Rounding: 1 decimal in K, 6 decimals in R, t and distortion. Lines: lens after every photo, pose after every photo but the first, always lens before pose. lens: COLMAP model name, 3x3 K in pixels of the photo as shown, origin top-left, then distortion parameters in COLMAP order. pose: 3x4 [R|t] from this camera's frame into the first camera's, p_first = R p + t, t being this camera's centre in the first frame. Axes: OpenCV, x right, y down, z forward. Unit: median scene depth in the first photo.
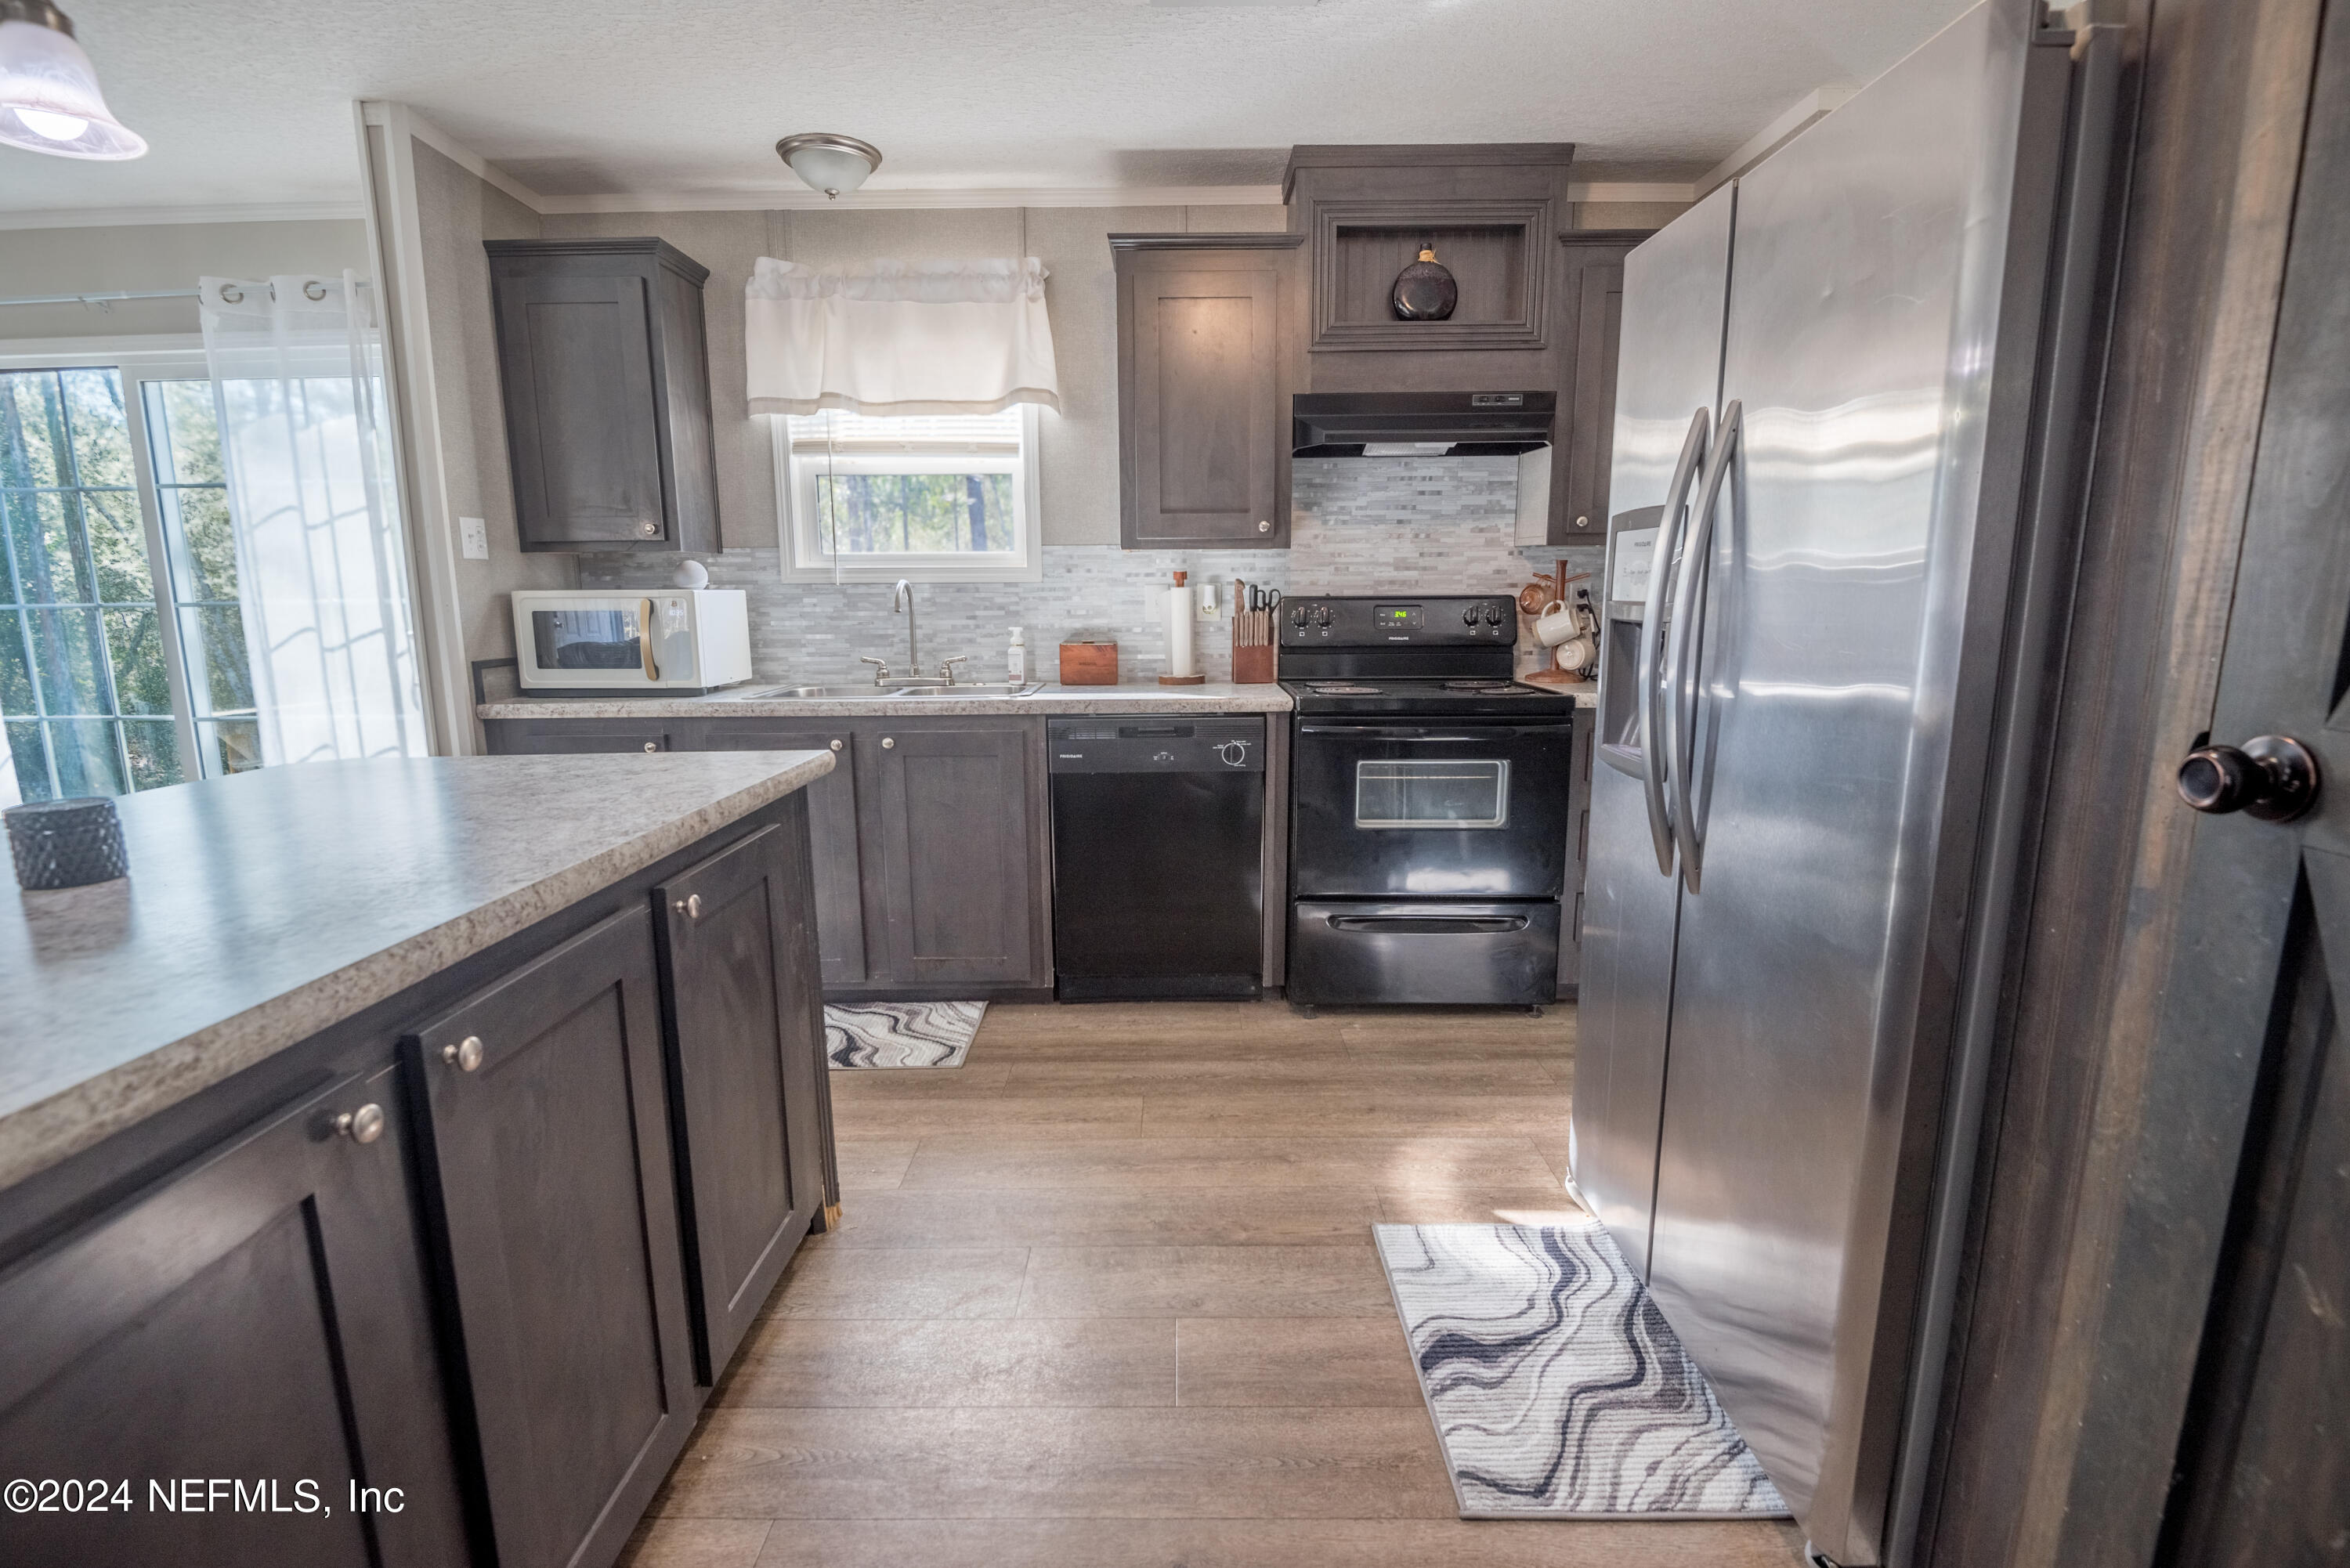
lens RADIAL K [[1081.8, 0, 1175.9], [0, 1081.8, 788.0], [0, 0, 1]] dist [0.003006, -0.021506]
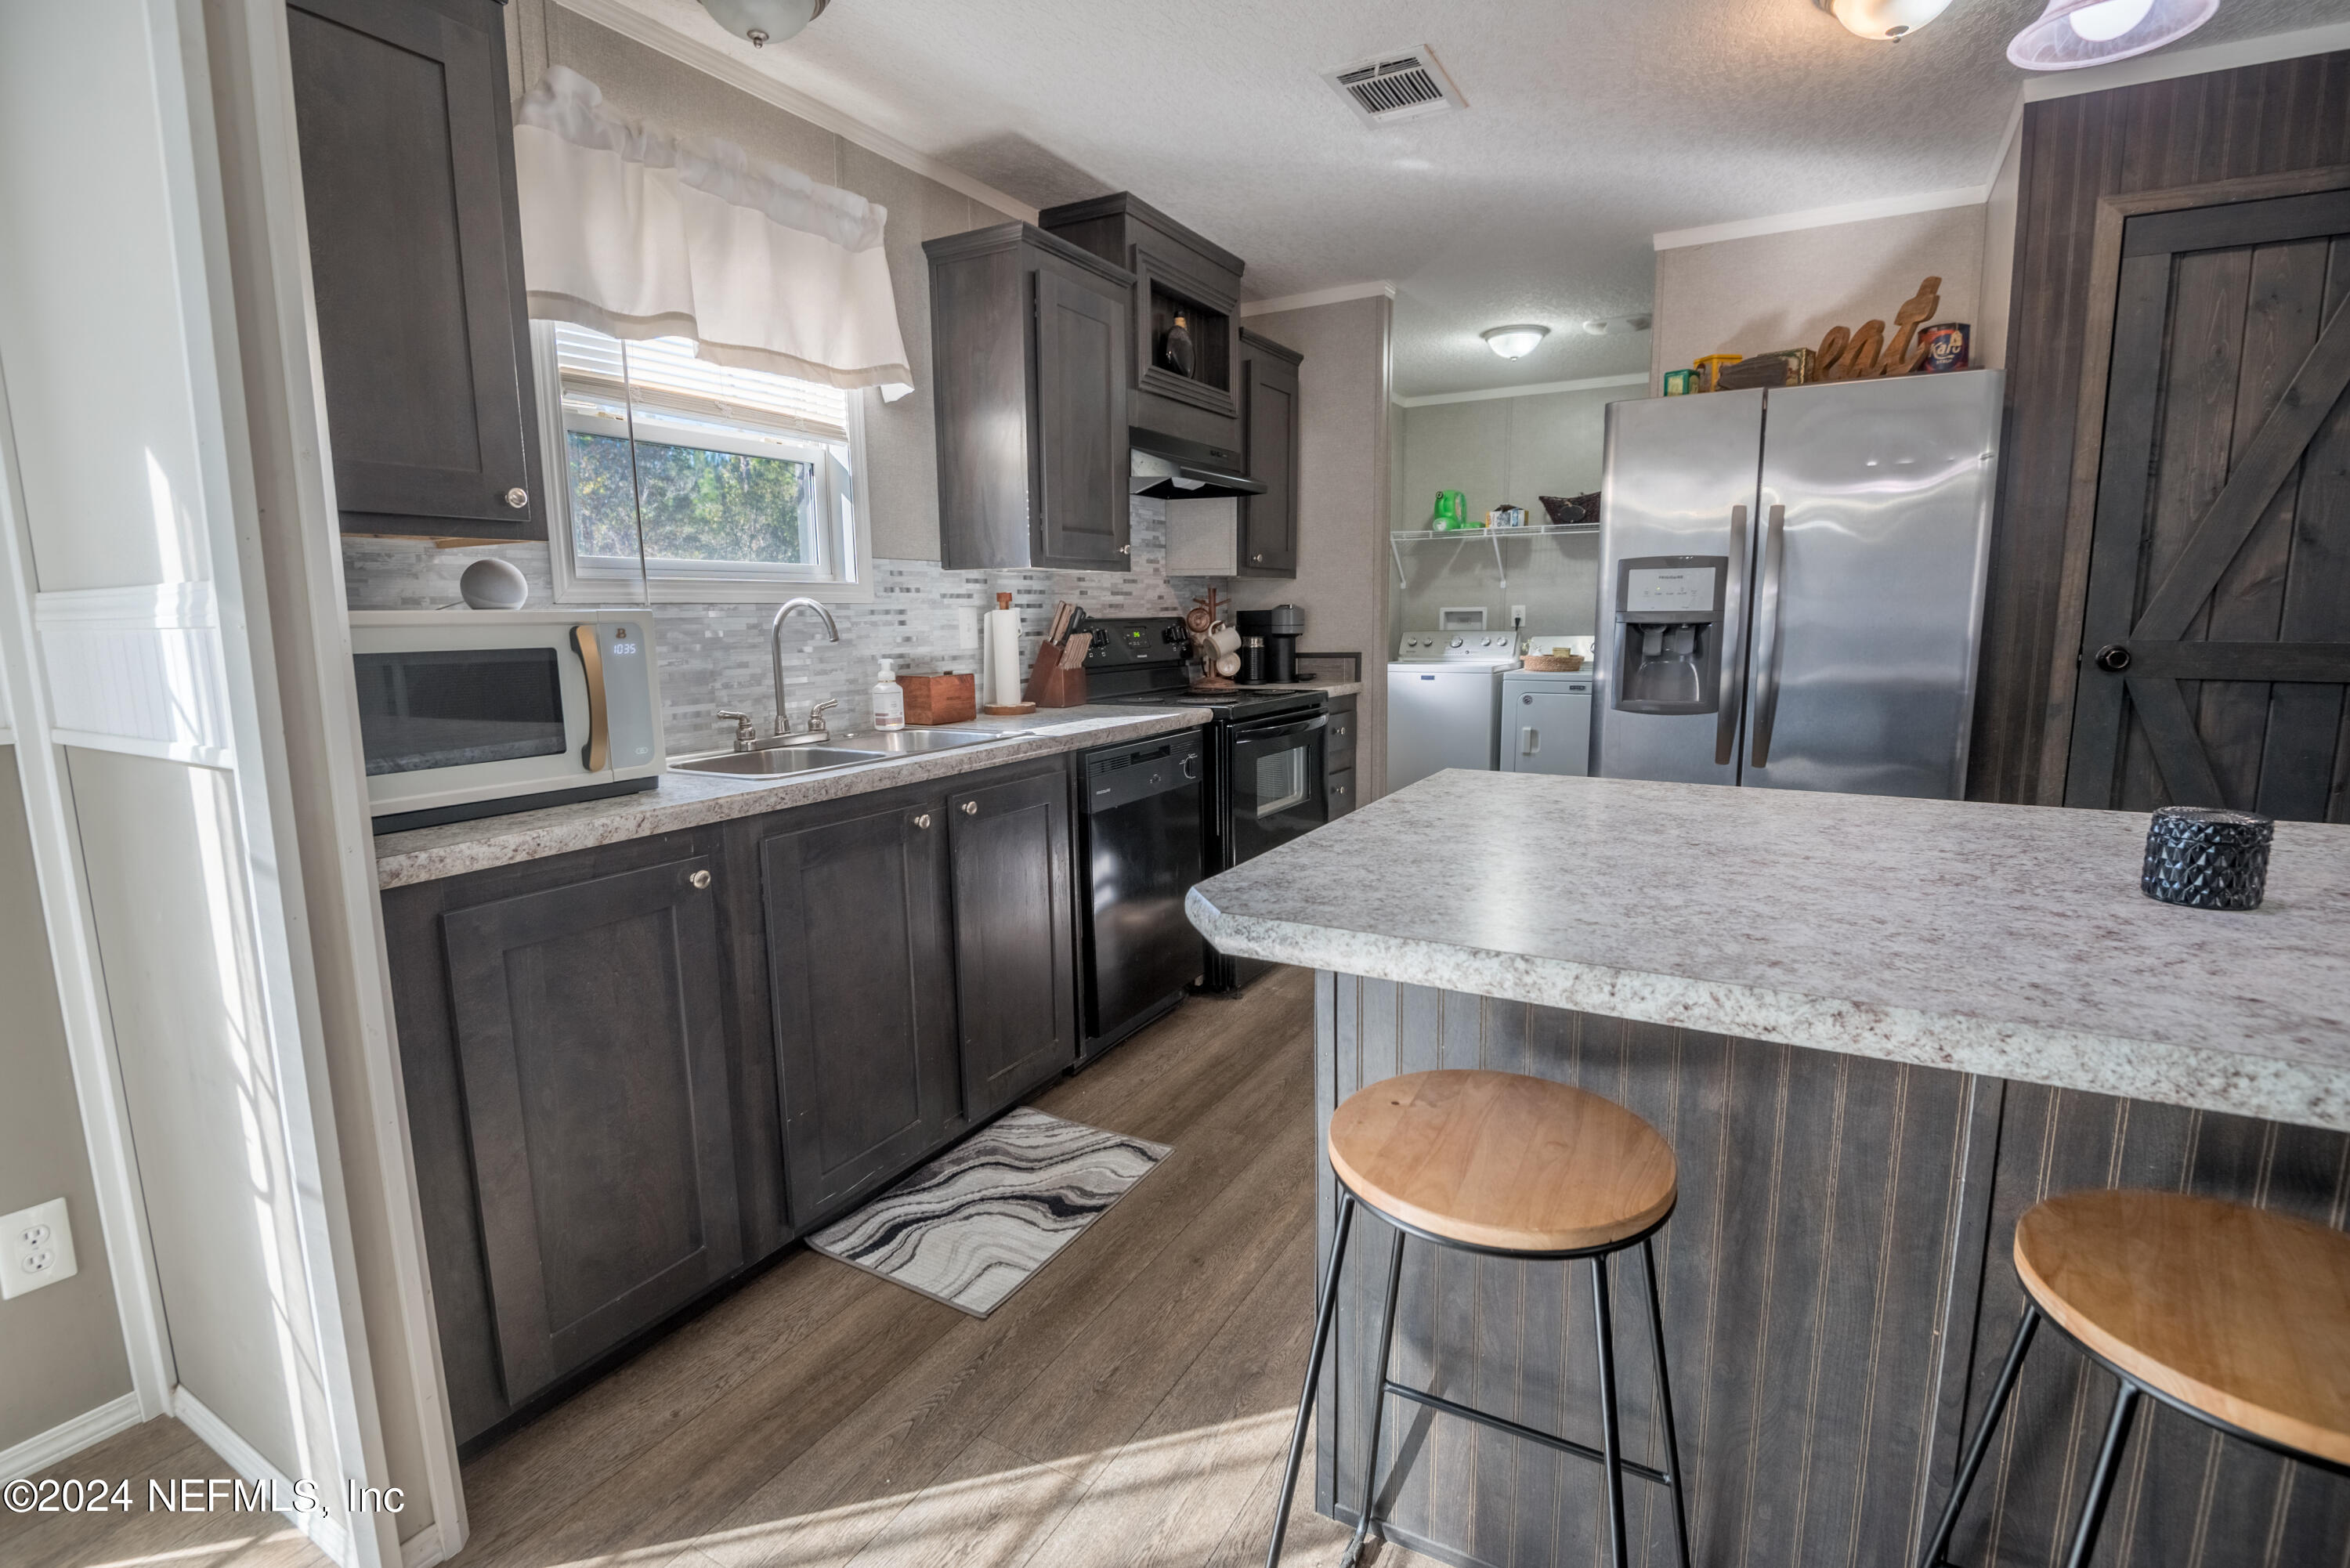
lens RADIAL K [[1087.7, 0, 1176.7], [0, 1087.7, 786.8], [0, 0, 1]] dist [-0.000645, -0.013541]
pose [[0.494618, -0.137571, 0.858153, -0.791700], [0.168271, 0.983868, 0.060737, -0.072954], [-0.852665, 0.114361, 0.509788, 0.446701]]
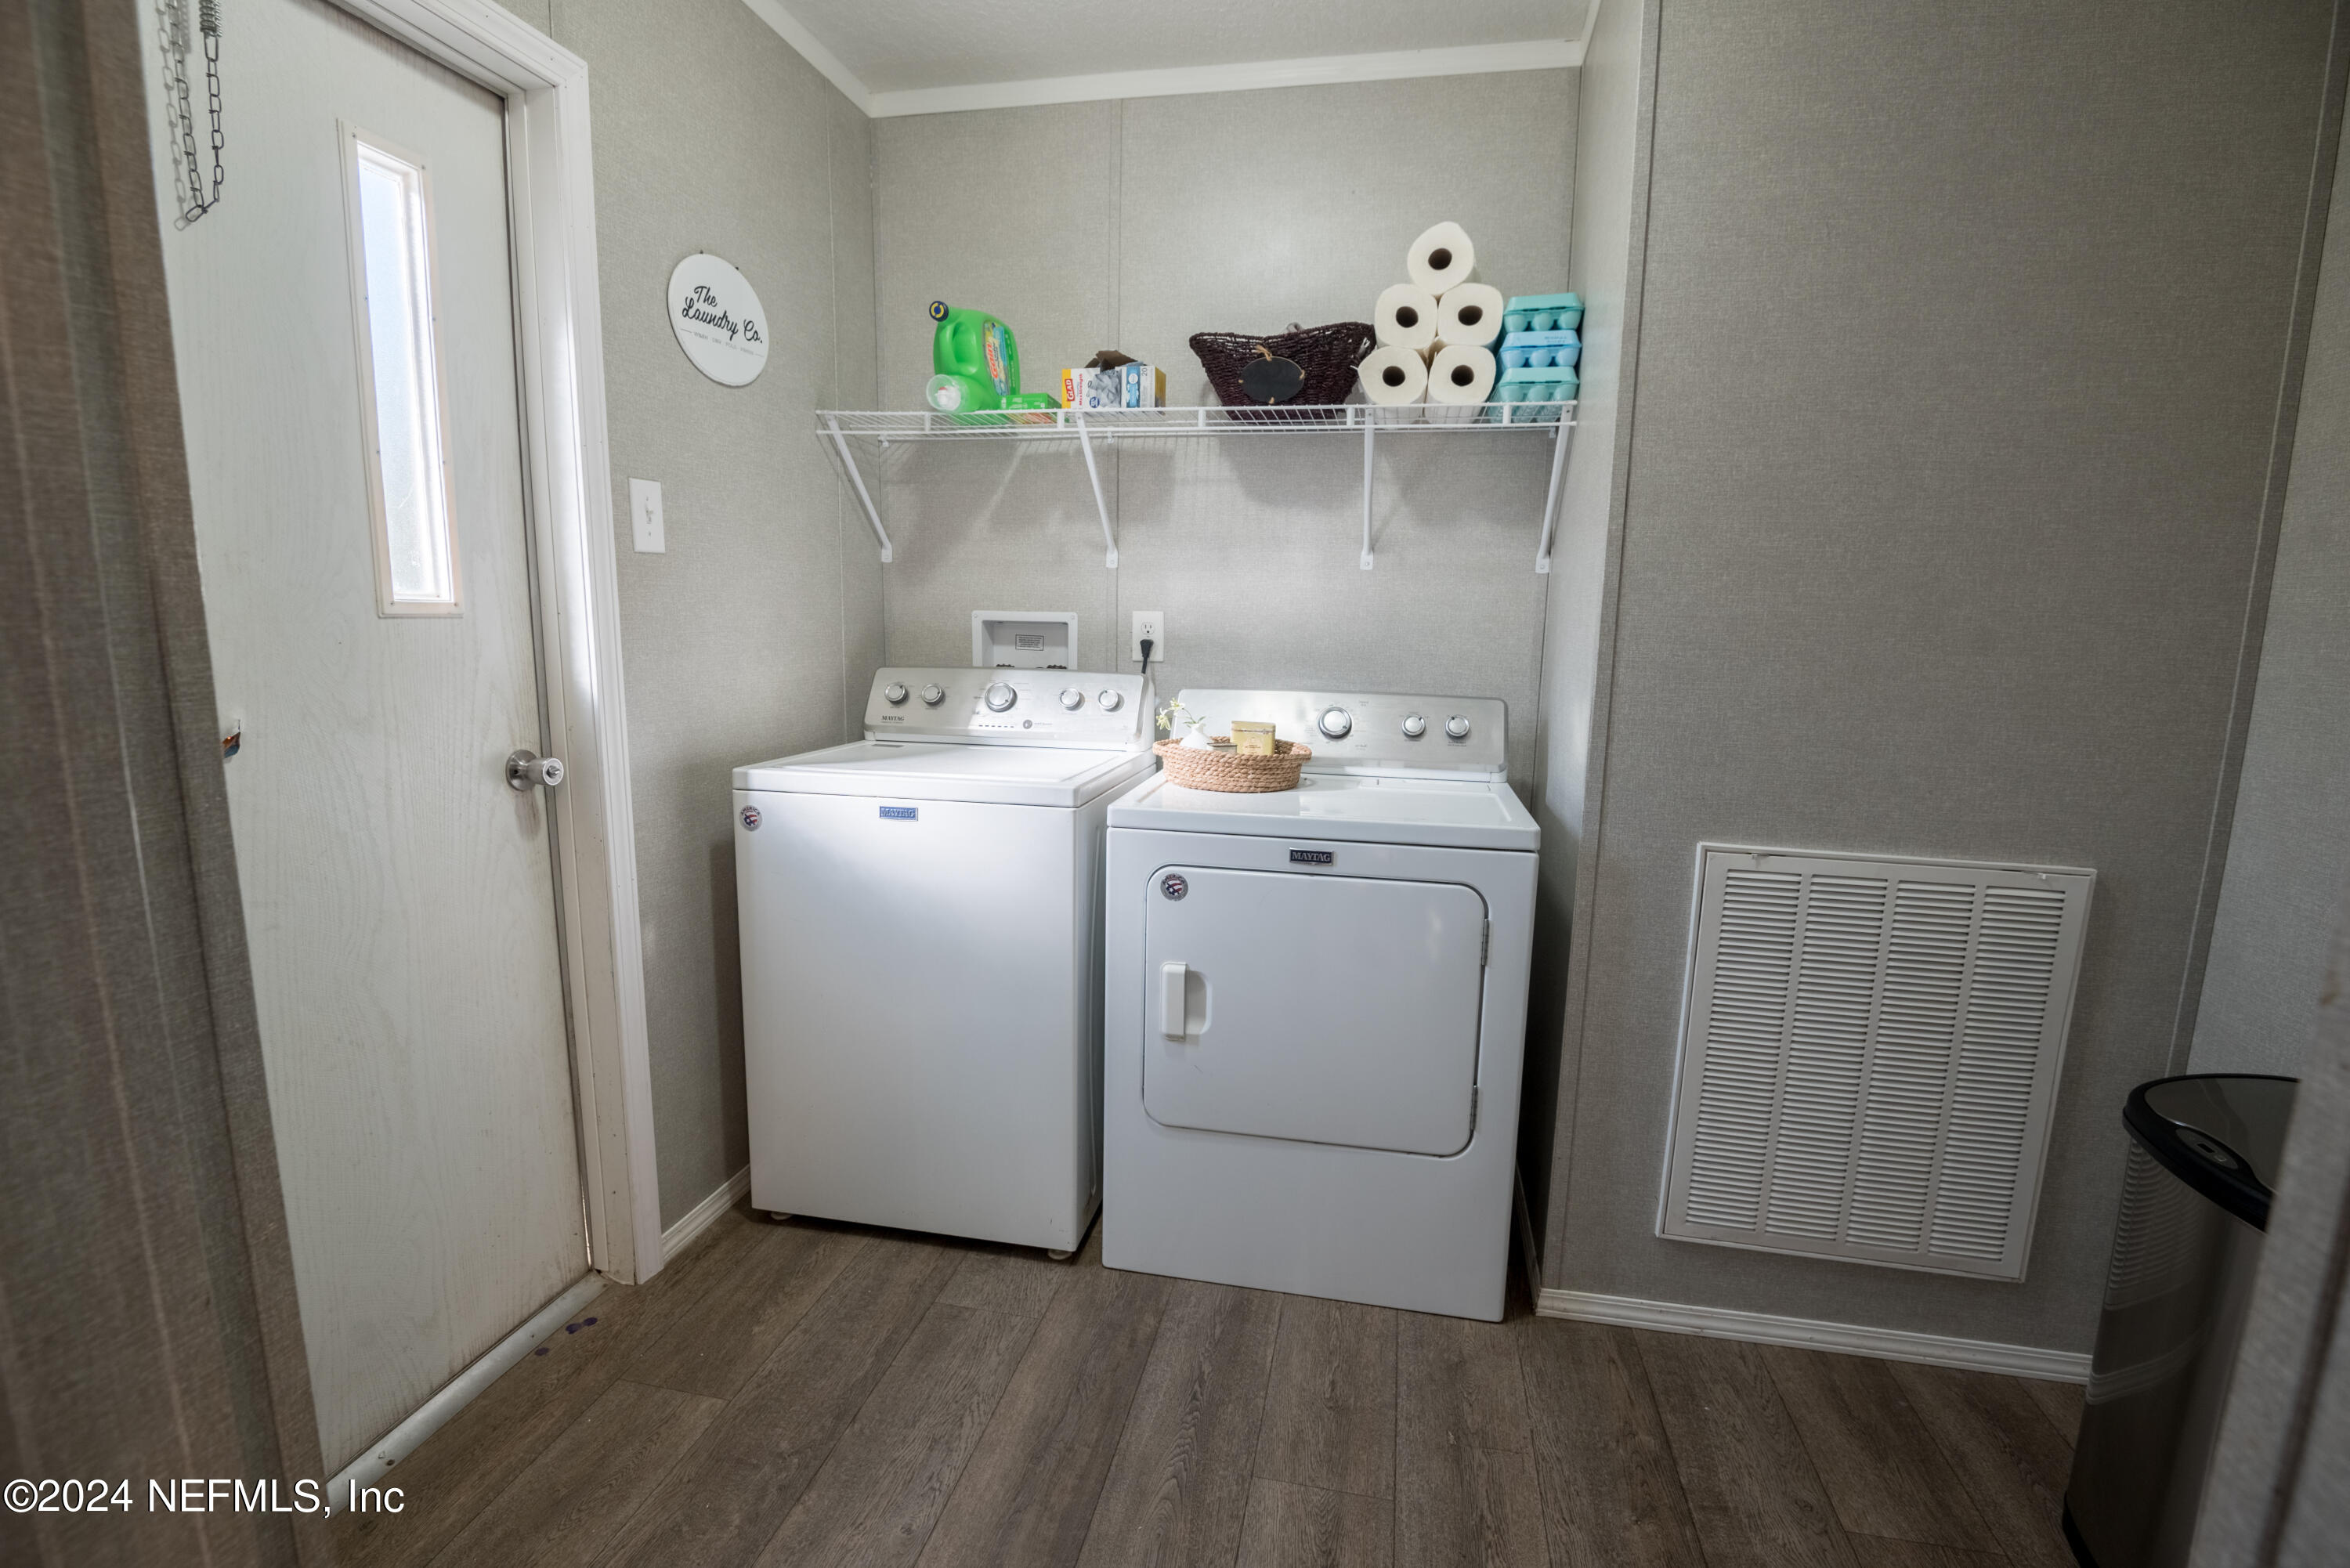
lens RADIAL K [[1092.0, 0, 1175.4], [0, 1092.0, 786.3], [0, 0, 1]] dist [-0.000357, -0.016808]
pose [[0.199396, -0.150750, 0.968254, 0.388078], [0.161217, 0.979678, 0.119328, -0.135286], [-0.966566, 0.132305, 0.219648, 0.691583]]
